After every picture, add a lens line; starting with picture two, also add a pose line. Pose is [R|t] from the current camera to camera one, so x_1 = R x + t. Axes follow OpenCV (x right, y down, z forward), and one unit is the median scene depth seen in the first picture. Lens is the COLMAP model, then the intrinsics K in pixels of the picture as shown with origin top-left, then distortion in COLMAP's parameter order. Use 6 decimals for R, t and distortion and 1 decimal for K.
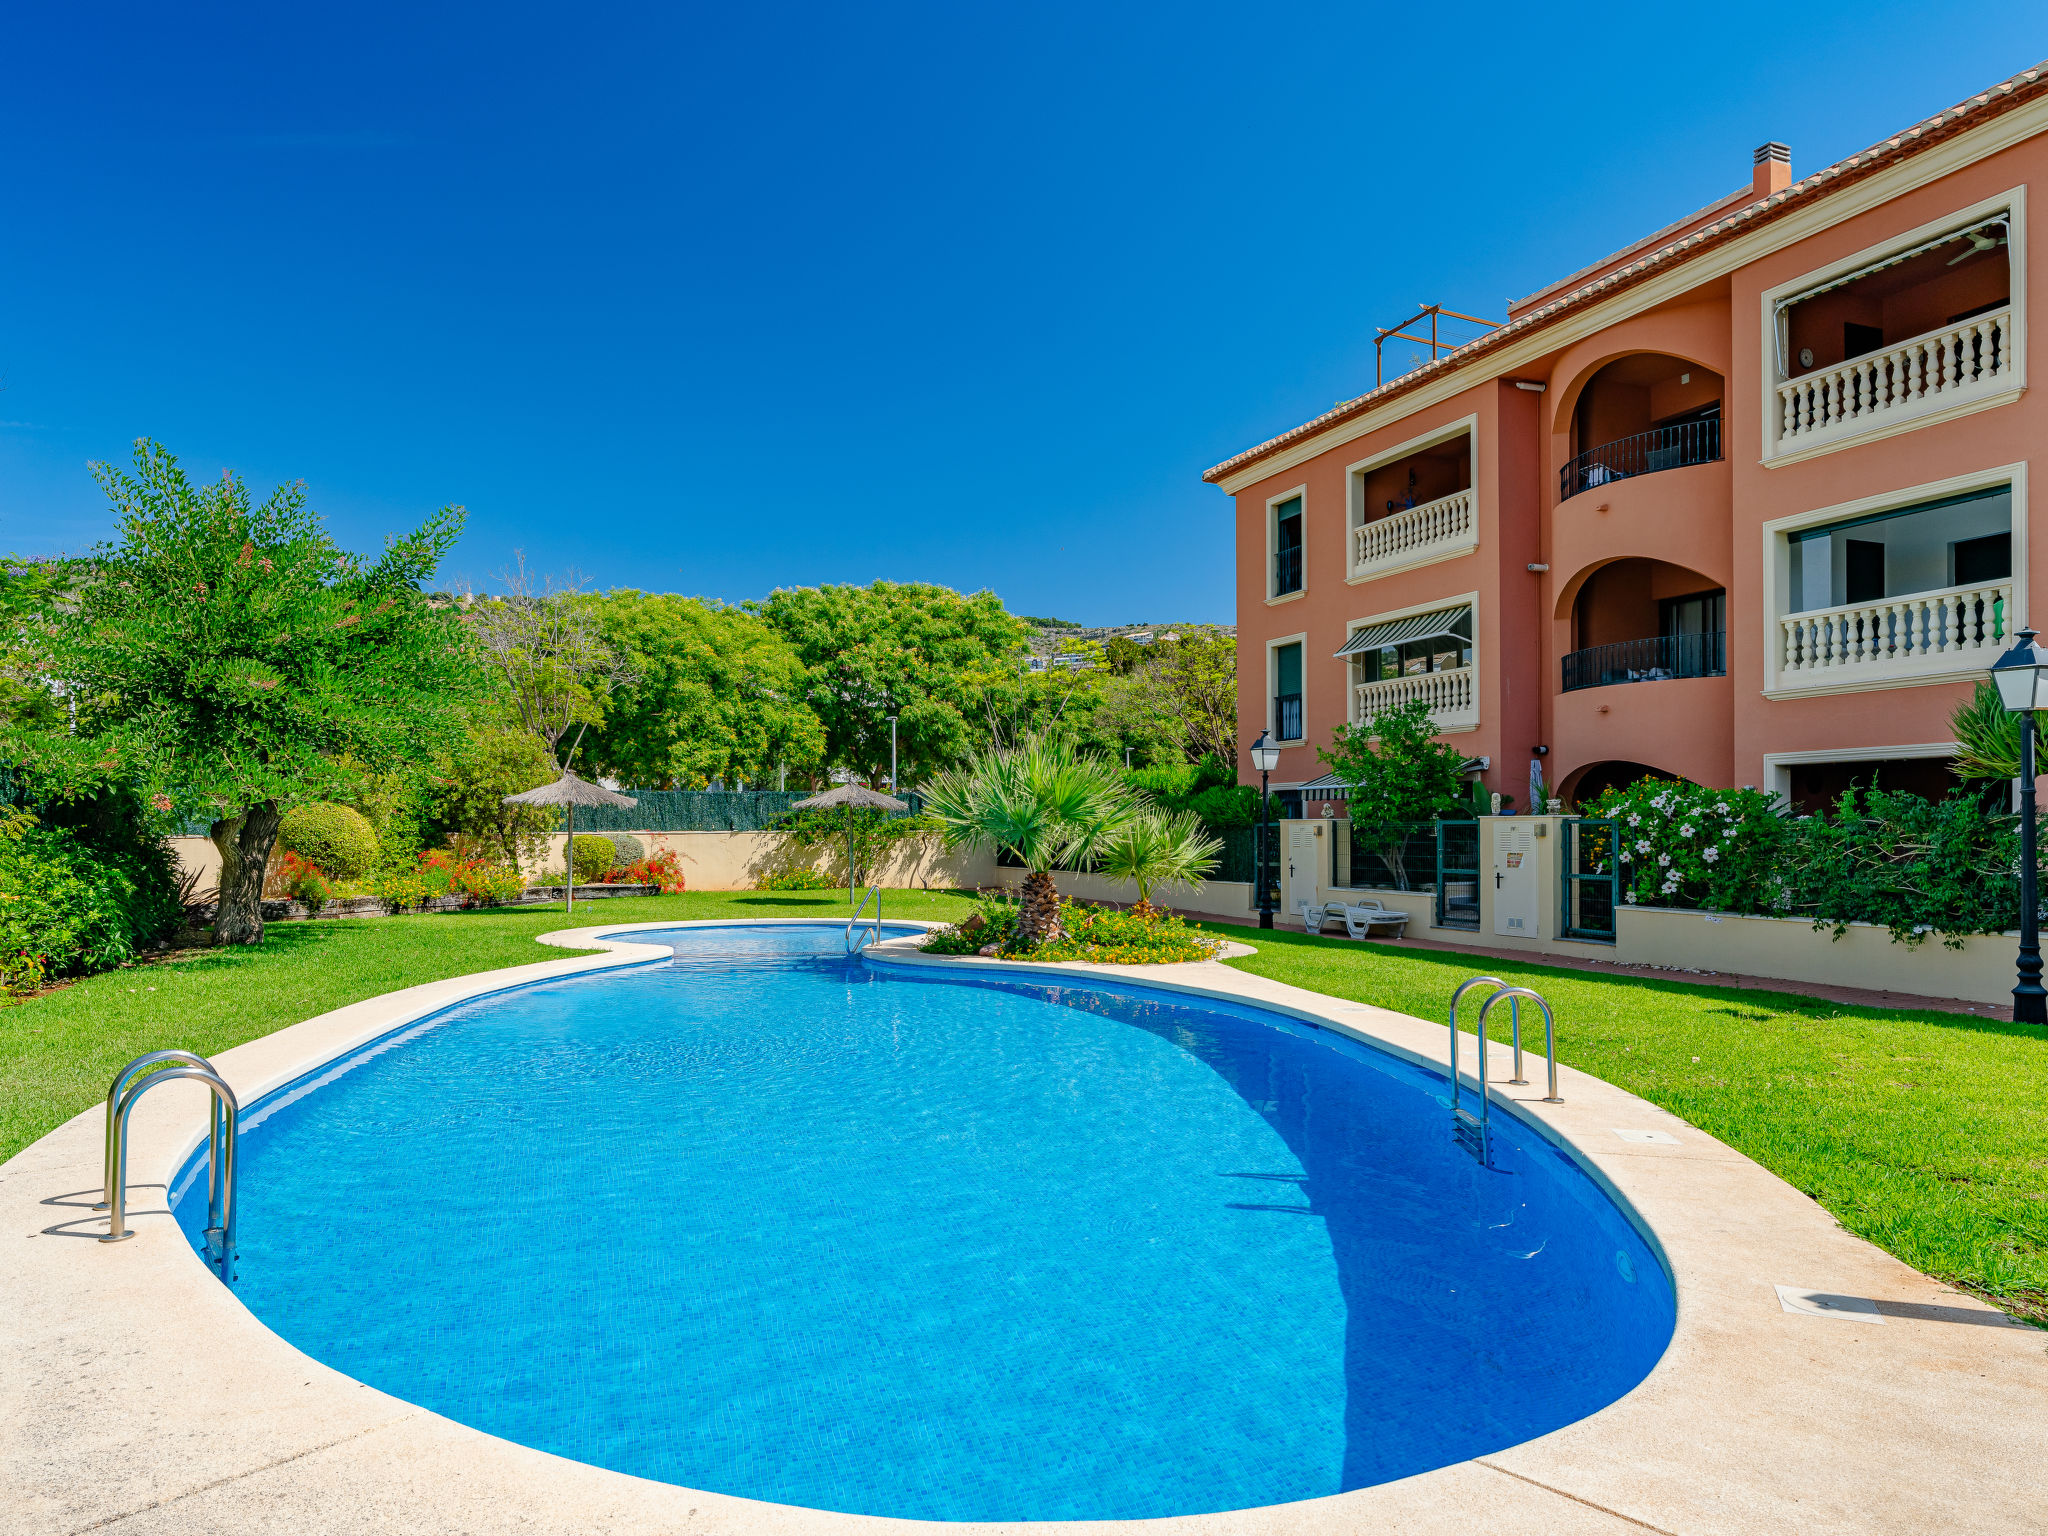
lens RADIAL K [[1308.5, 0, 970.6], [0, 1308.5, 825.8], [0, 0, 1]] dist [-0.001591, 0.000419]
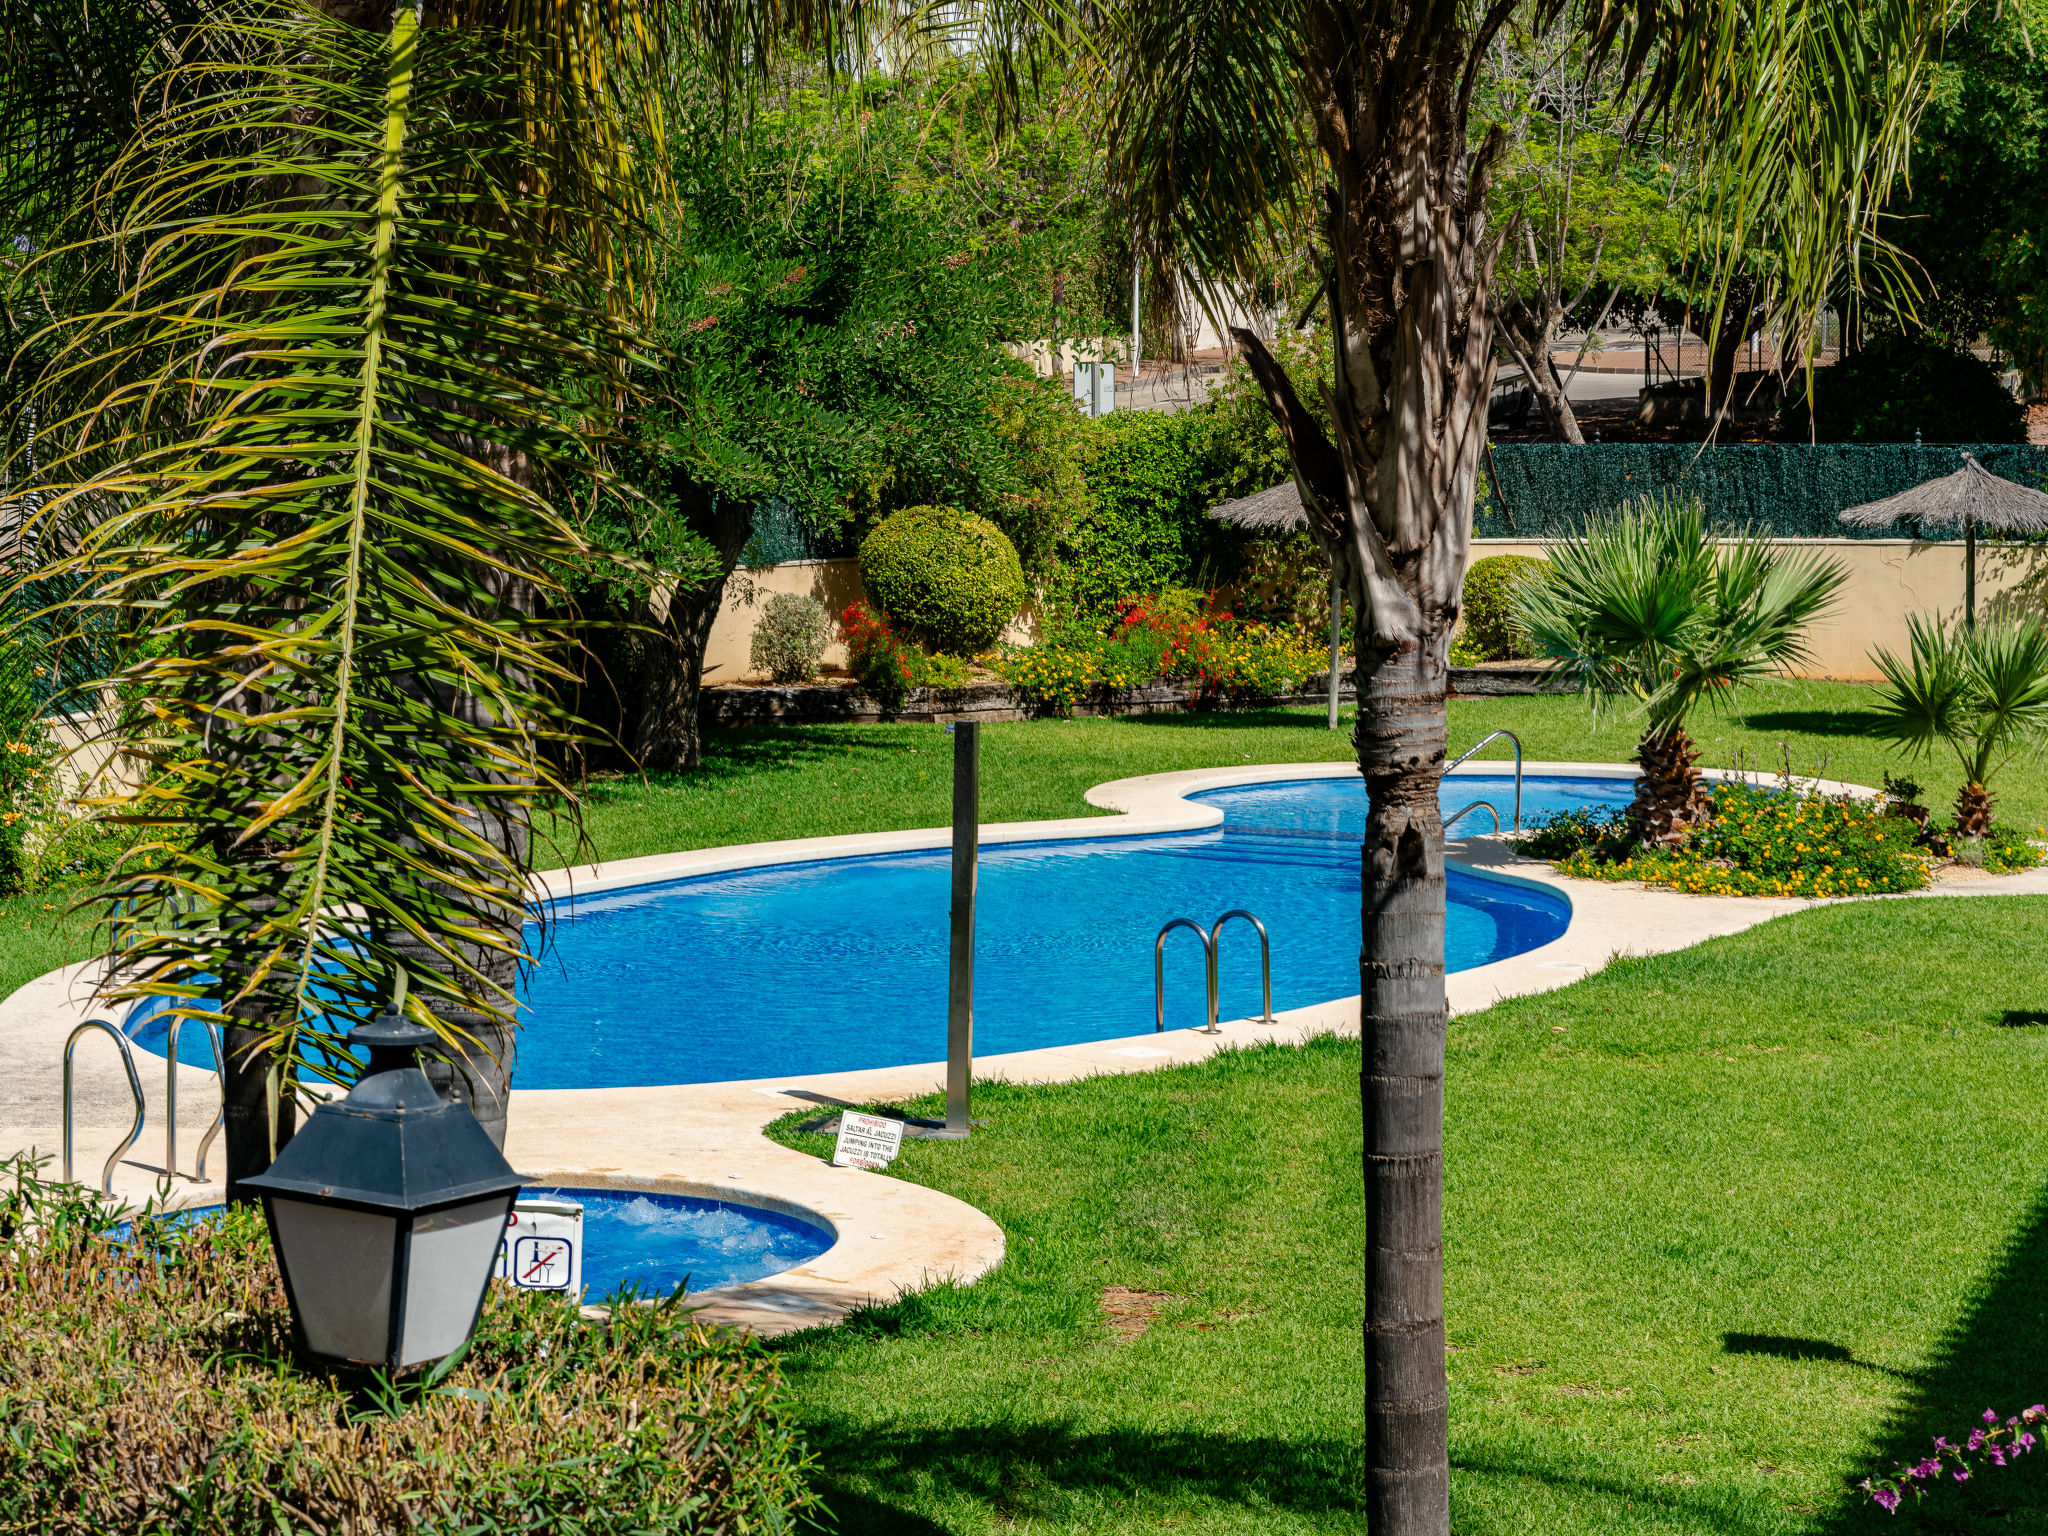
lens RADIAL K [[5774.9, 0, 1023.3], [0, 5774.9, 670.9], [0, 0, 1]] dist [0.297714, -0.617334]
pose [[0.777917, 0.051200, -0.626278, 0.825510], [0.000599, 0.996614, 0.082221, -0.116298], [0.628367, -0.064336, 0.775252, -0.671542]]
